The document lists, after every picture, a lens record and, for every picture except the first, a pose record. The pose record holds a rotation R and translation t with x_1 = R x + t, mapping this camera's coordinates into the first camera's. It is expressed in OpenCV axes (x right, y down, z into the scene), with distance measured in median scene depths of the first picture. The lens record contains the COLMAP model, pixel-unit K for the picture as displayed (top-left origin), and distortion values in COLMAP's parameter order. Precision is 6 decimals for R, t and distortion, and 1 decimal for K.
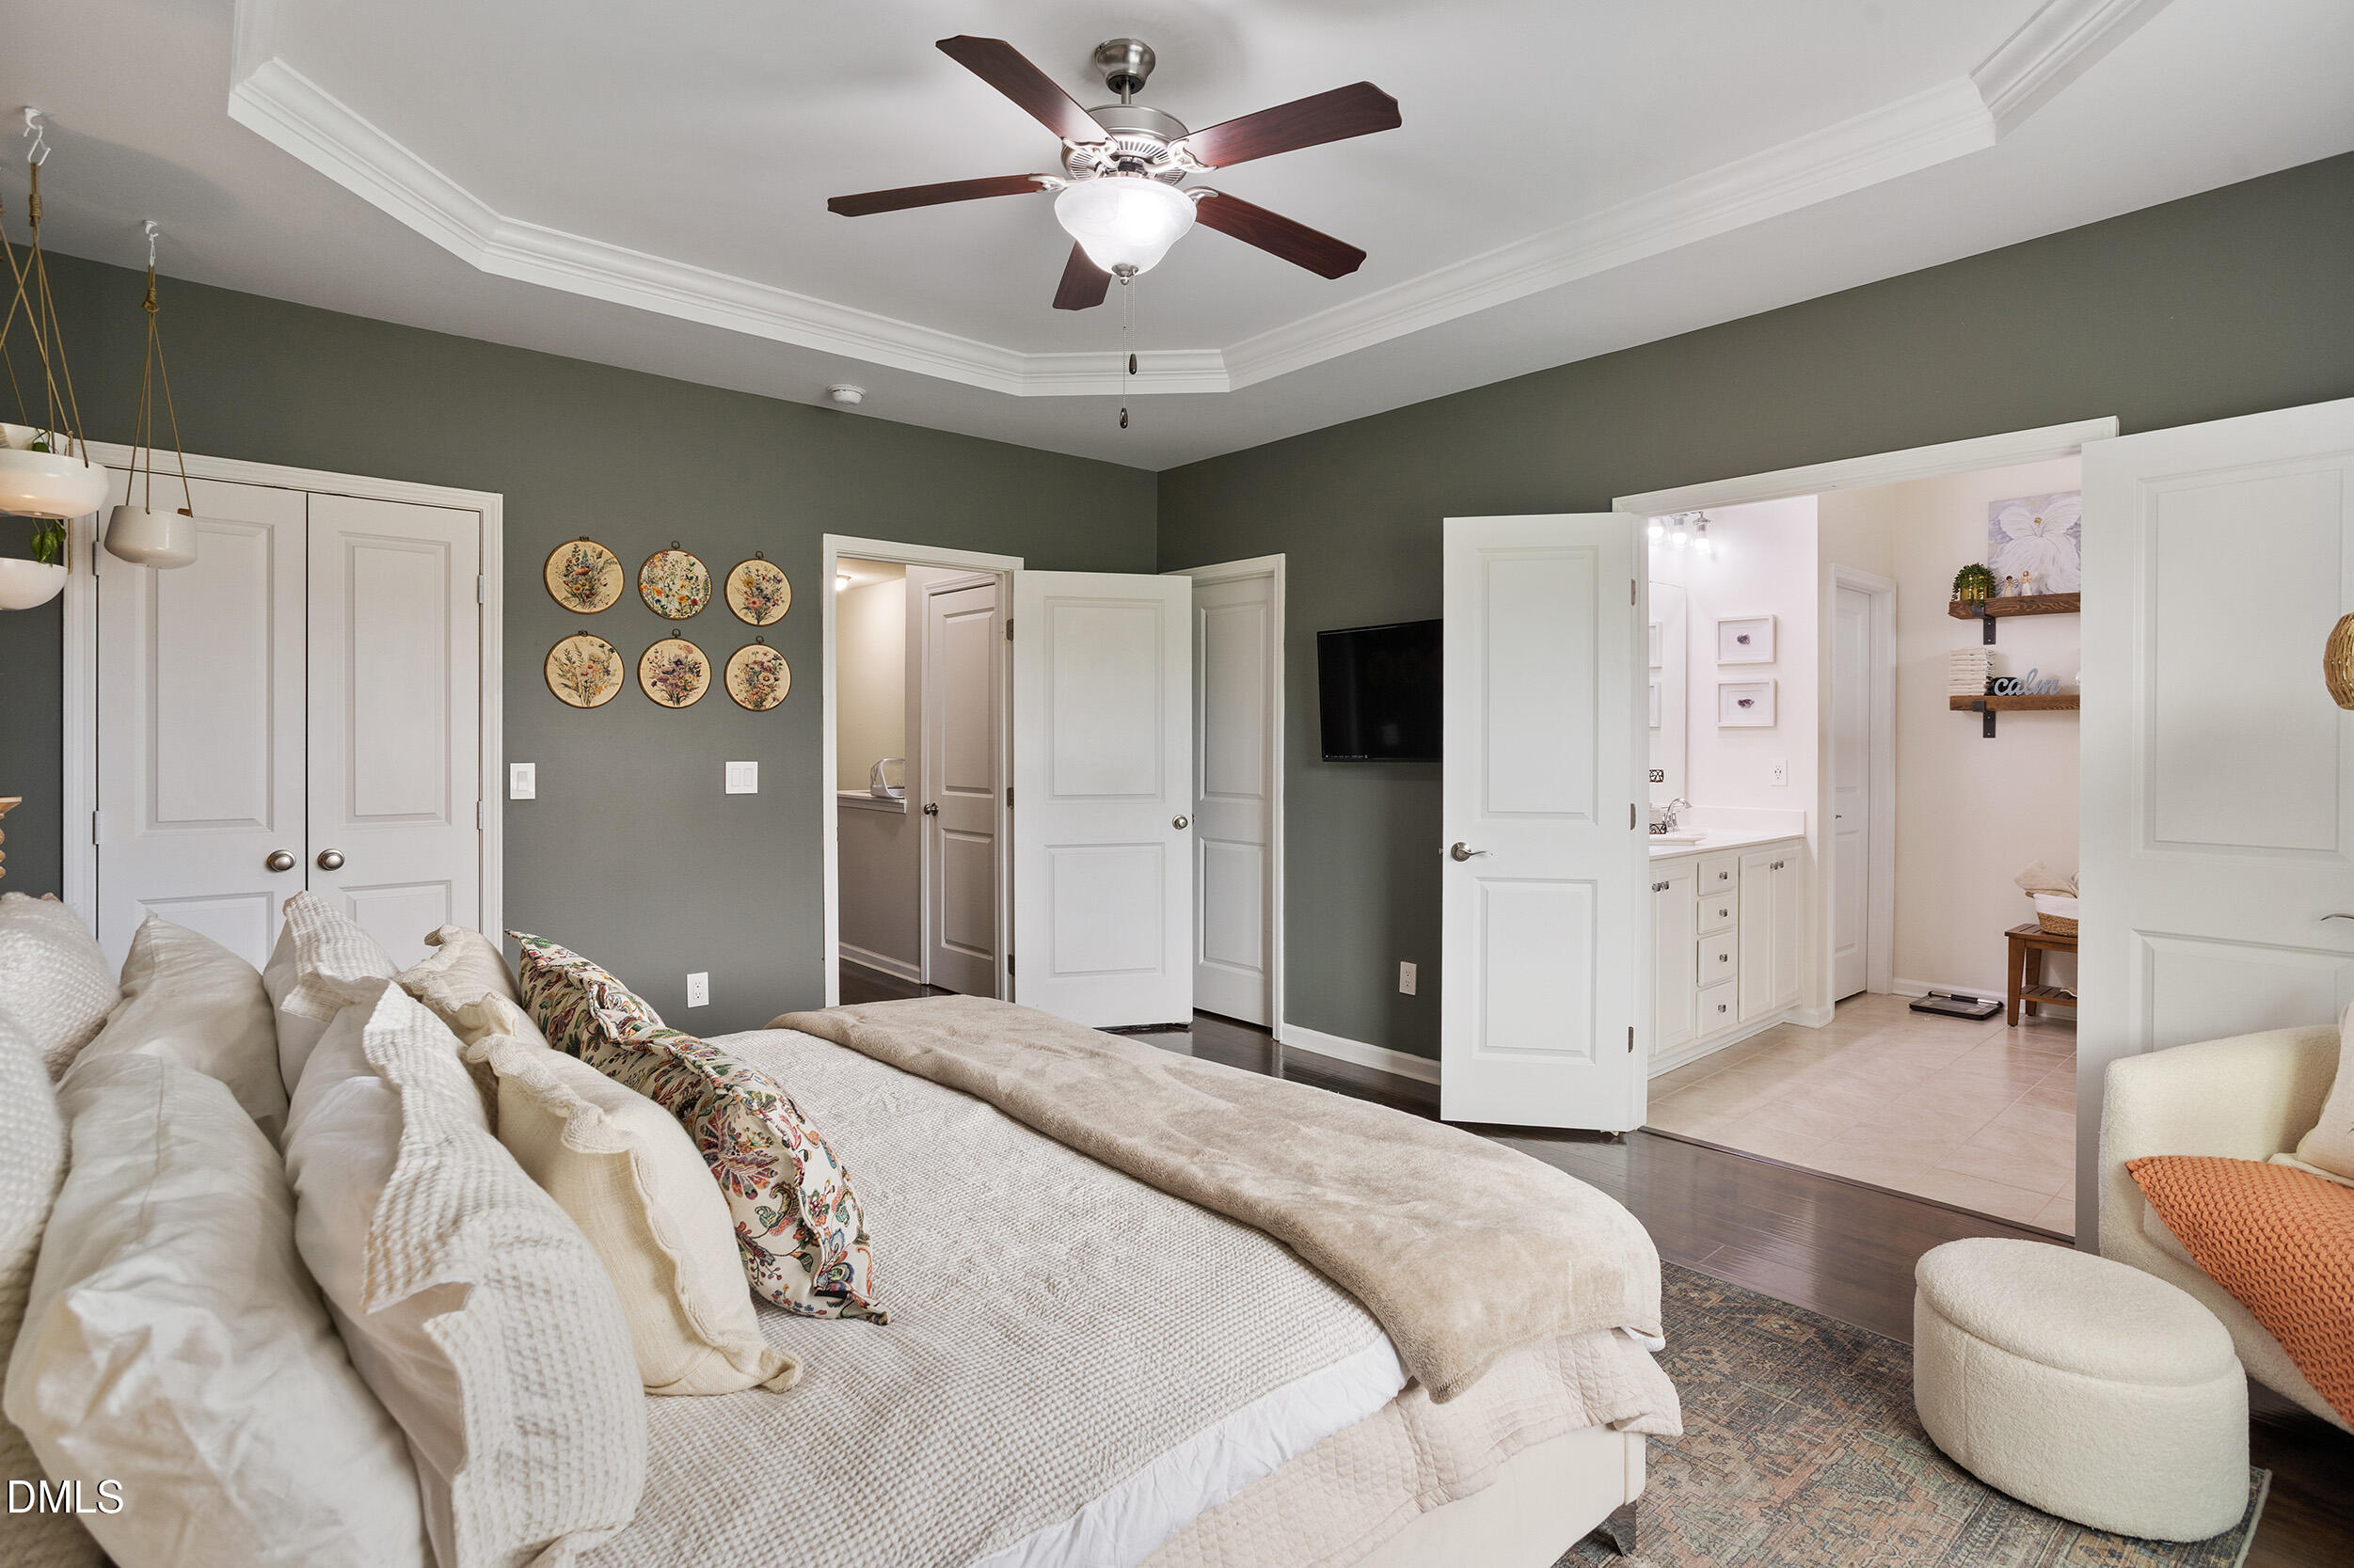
lens RADIAL K [[1156.5, 0, 1180.6], [0, 1156.5, 754.9], [0, 0, 1]] dist [-0.060830, 0.036468]
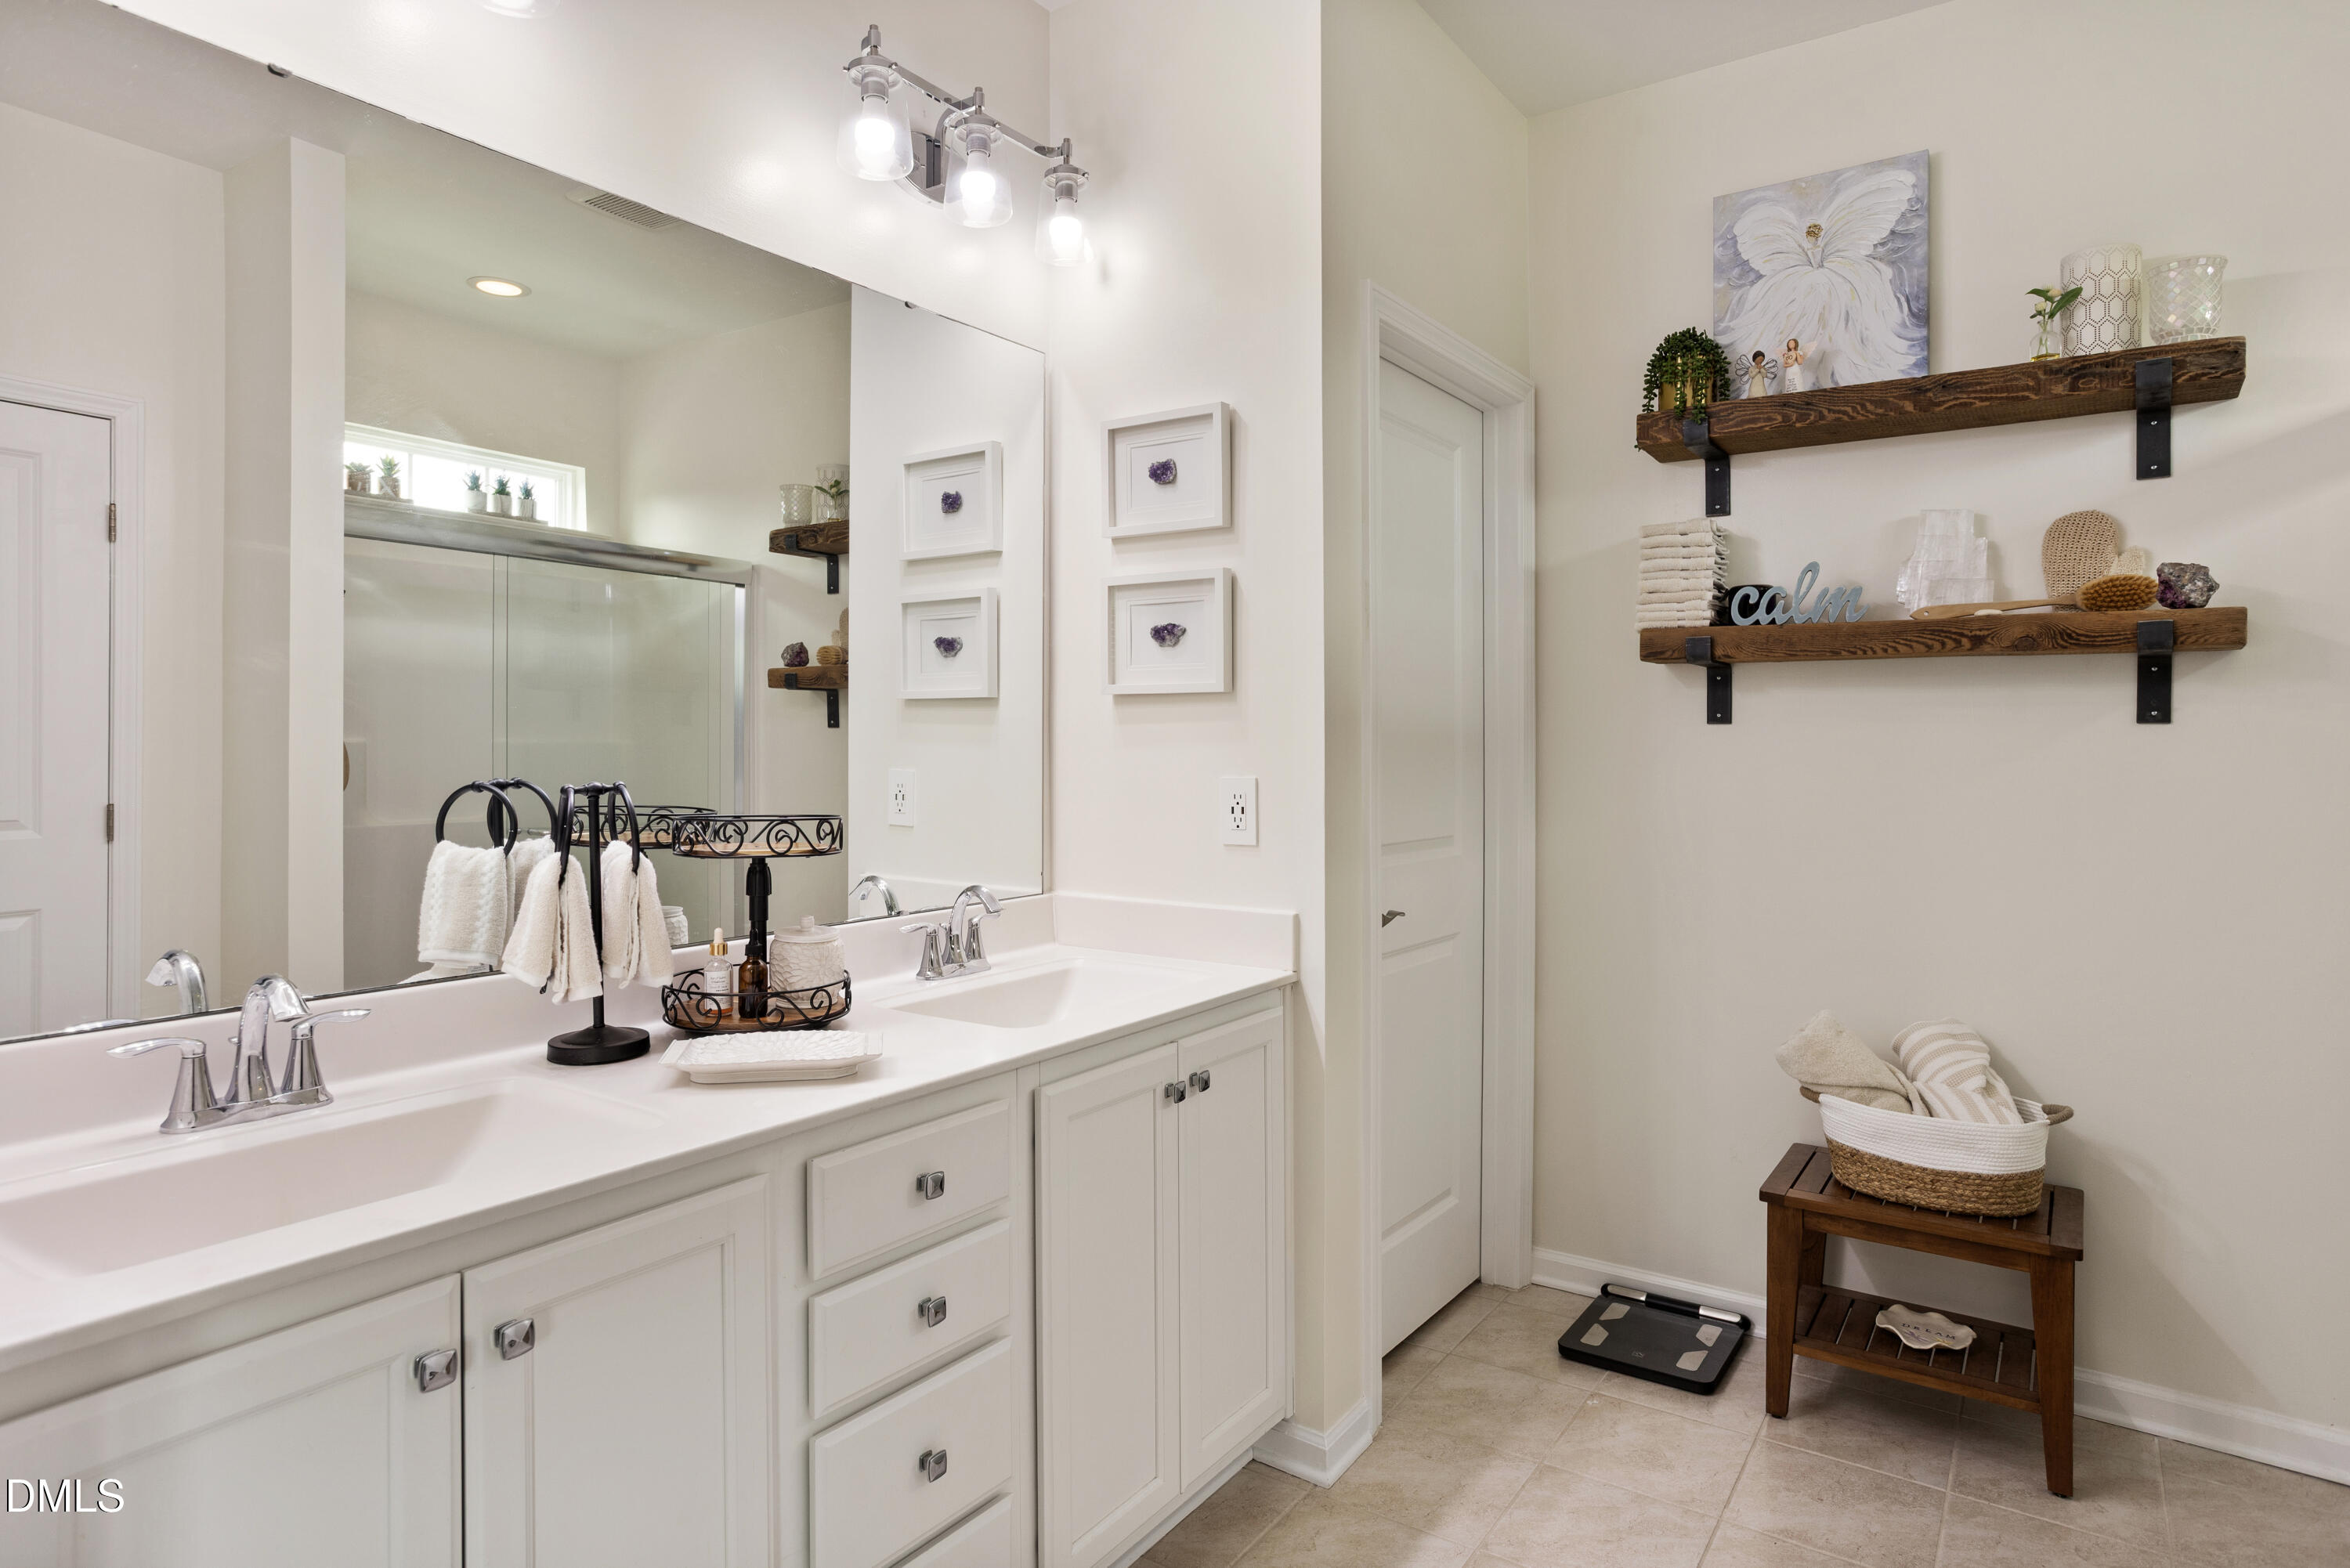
lens RADIAL K [[1311.4, 0, 1177.0], [0, 1311.4, 737.9], [0, 0, 1]] dist [-0.034612, 0.000421]
pose [[0.970335, -0.000187, 0.241764, 0.390297], [0.003006, 0.999932, -0.011294, -0.004584], [-0.241745, 0.011686, 0.970269, 0.563863]]
